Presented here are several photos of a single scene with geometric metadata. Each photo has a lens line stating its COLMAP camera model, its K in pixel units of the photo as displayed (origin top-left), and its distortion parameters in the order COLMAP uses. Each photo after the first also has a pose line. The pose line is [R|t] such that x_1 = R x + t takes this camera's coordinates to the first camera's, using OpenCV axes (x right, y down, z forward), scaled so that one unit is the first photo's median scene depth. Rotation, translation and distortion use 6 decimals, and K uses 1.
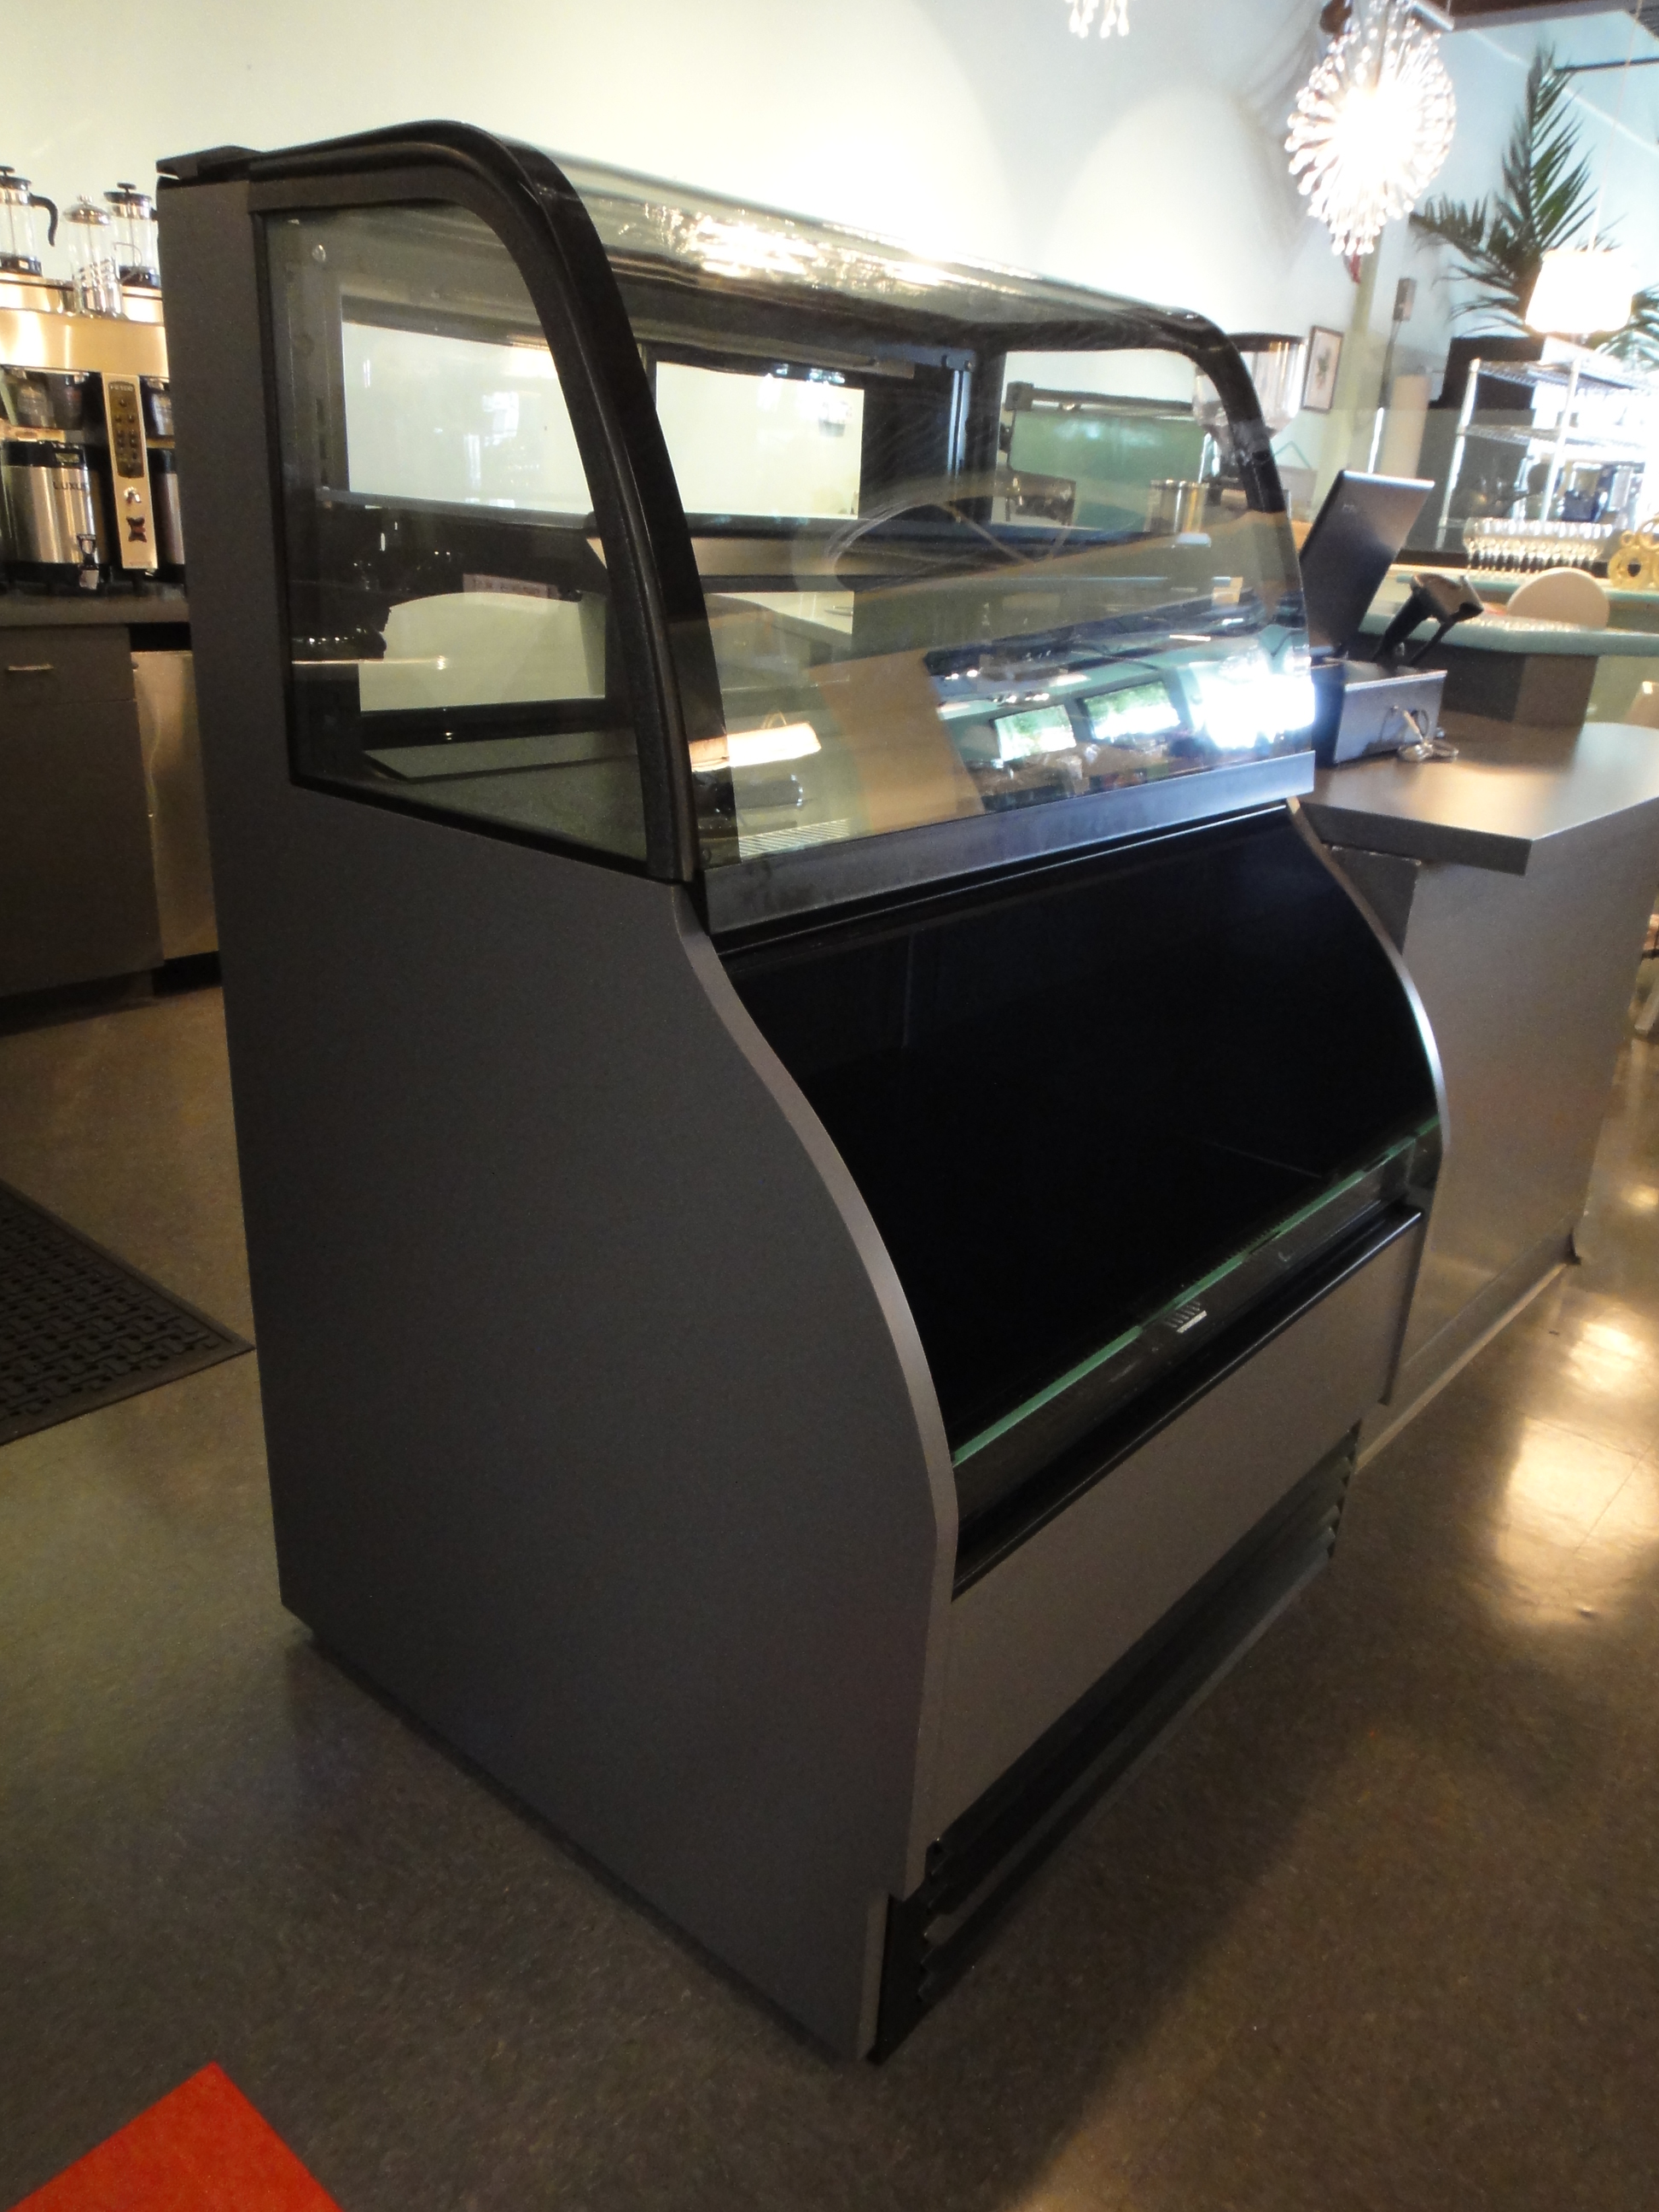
lens RADIAL K [[1571.6, 0, 829.5], [0, 1571.6, 1106.0], [0, 0, 1]] dist [0.001369, 0.002556]
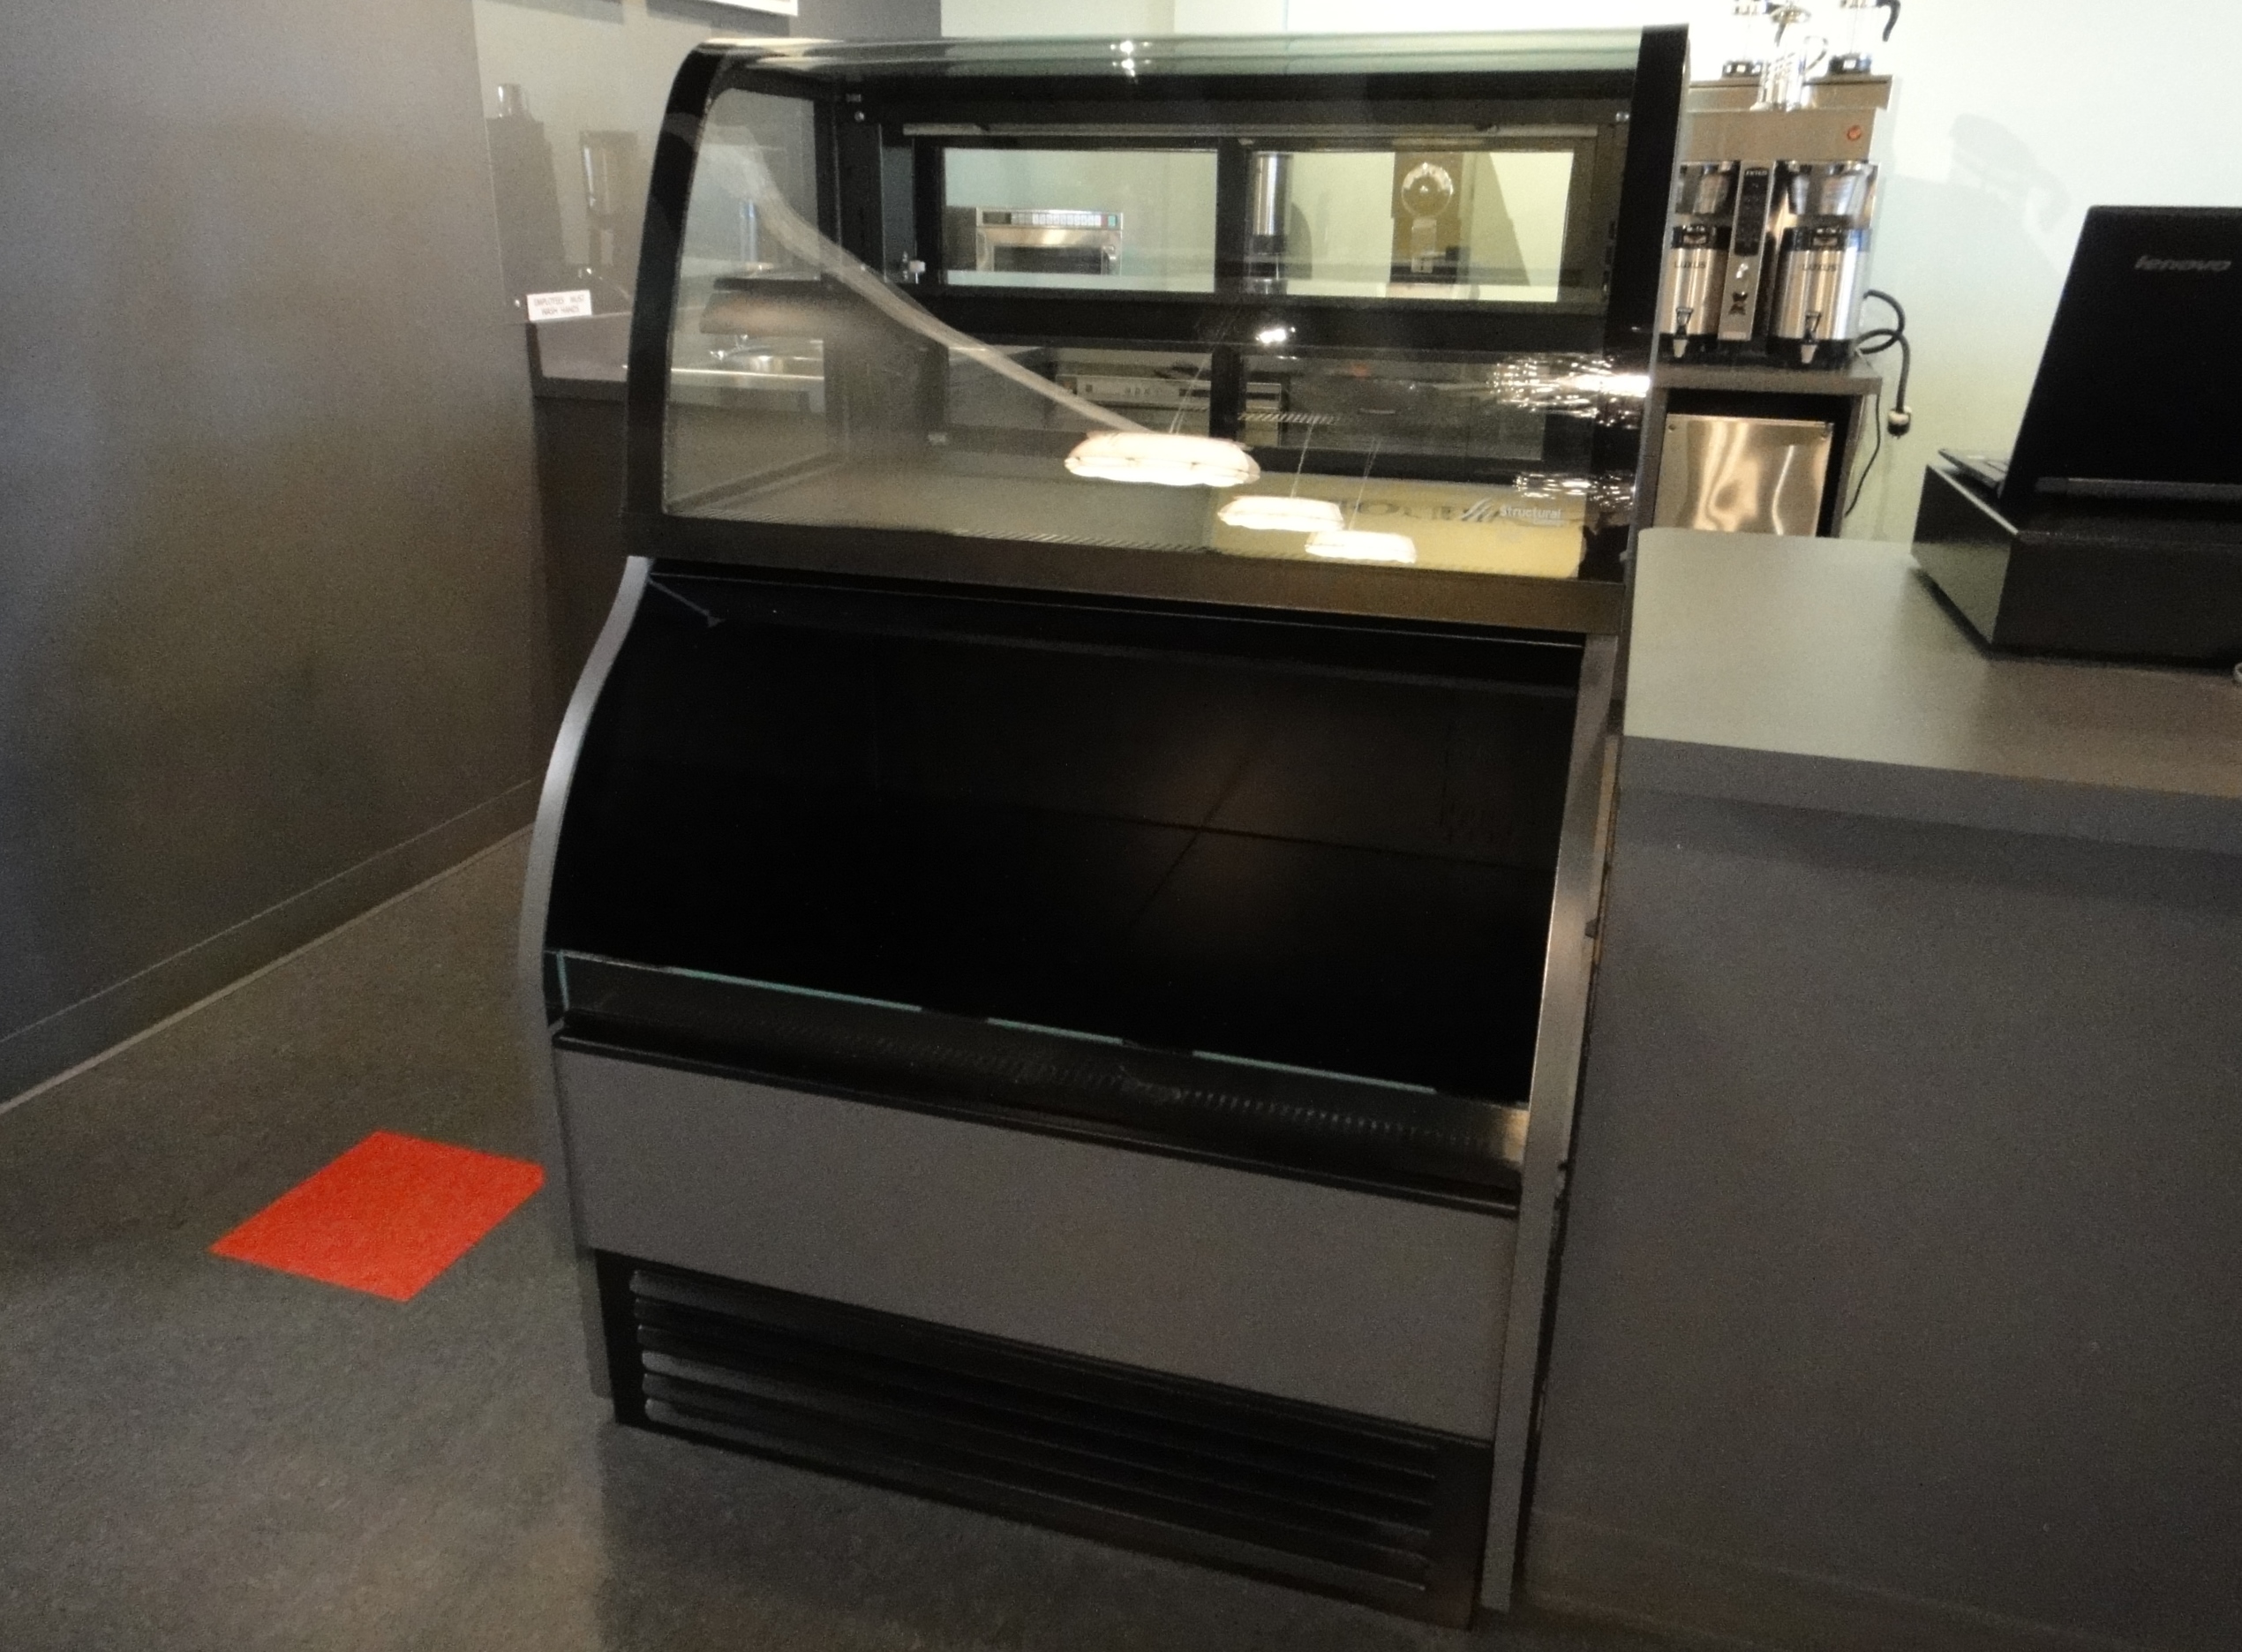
lens RADIAL K [[1637.9, 0, 1121.0], [0, 1637.9, 826.0], [0, 0, 1]] dist [-0.003982, -0.004023]
pose [[0.388402, 0.279718, -0.878010, 0.473460], [-0.325023, 0.933164, 0.153510, -0.073000], [0.862267, 0.225750, 0.453357, 0.223594]]
